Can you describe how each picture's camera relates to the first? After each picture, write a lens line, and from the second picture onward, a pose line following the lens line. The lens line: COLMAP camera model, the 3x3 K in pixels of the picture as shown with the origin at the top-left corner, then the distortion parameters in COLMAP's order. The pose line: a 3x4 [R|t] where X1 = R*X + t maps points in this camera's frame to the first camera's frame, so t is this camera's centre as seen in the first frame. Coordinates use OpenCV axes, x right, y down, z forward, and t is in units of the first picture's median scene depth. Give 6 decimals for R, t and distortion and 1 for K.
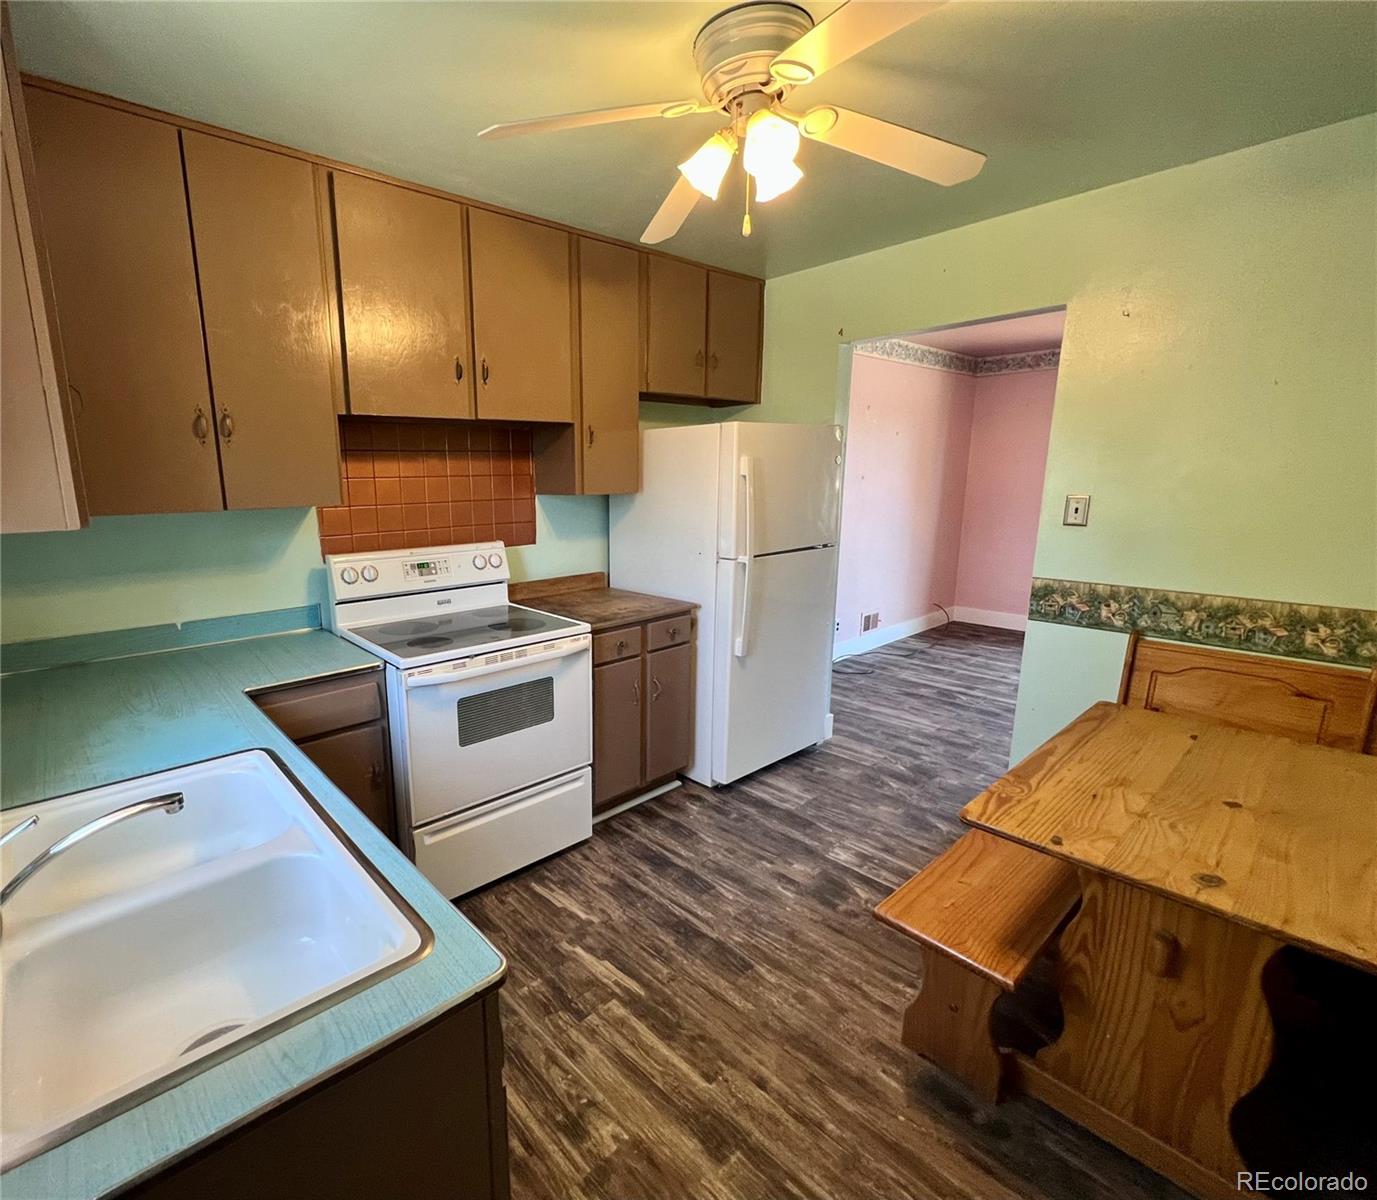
lens RADIAL K [[641.1, 0, 566.6], [0, 641.1, 596.1], [0, 0, 1]] dist [-0.001981, 0.000666]
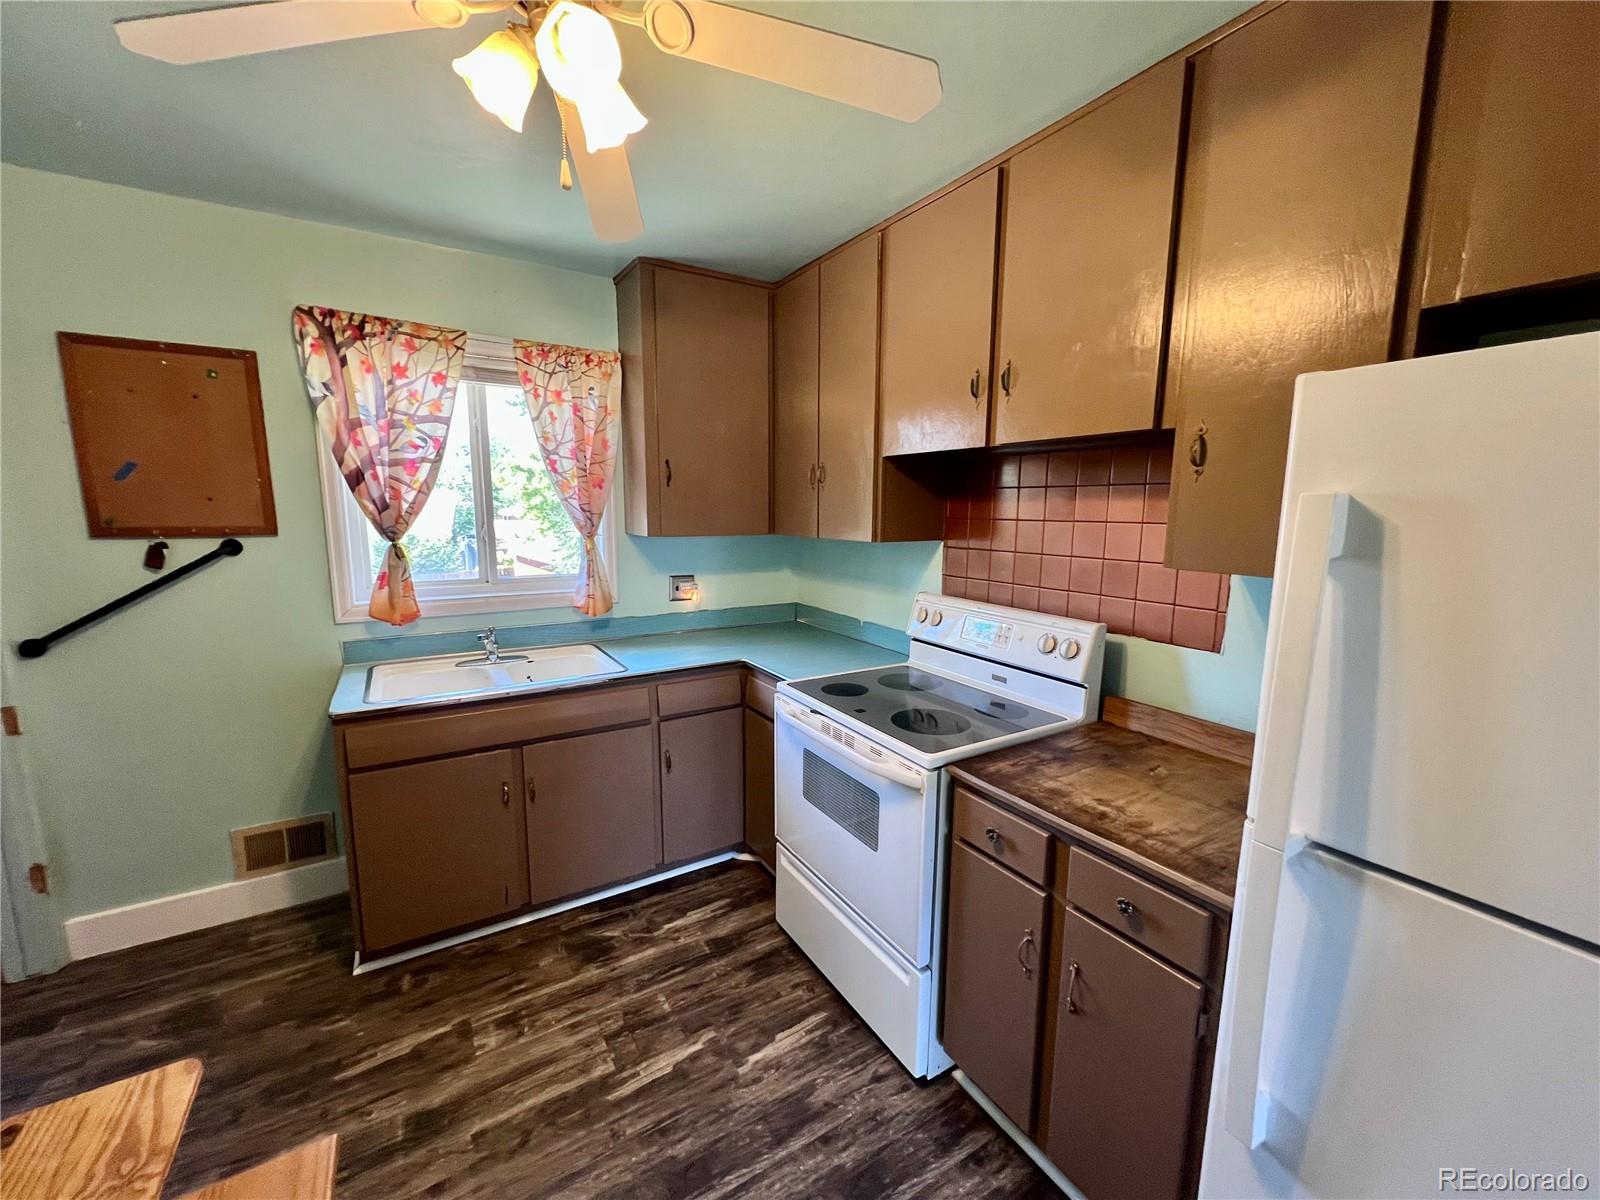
lens RADIAL K [[632.0, 0, 807.5], [0, 632.0, 598.6], [0, 0, 1]] dist [-0.000161, 0.000577]
pose [[-0.091437, 0.159596, -0.982939, 0.842583], [-0.197659, 0.964525, 0.174993, -0.255953], [0.975997, 0.210287, -0.056647, 1.166826]]
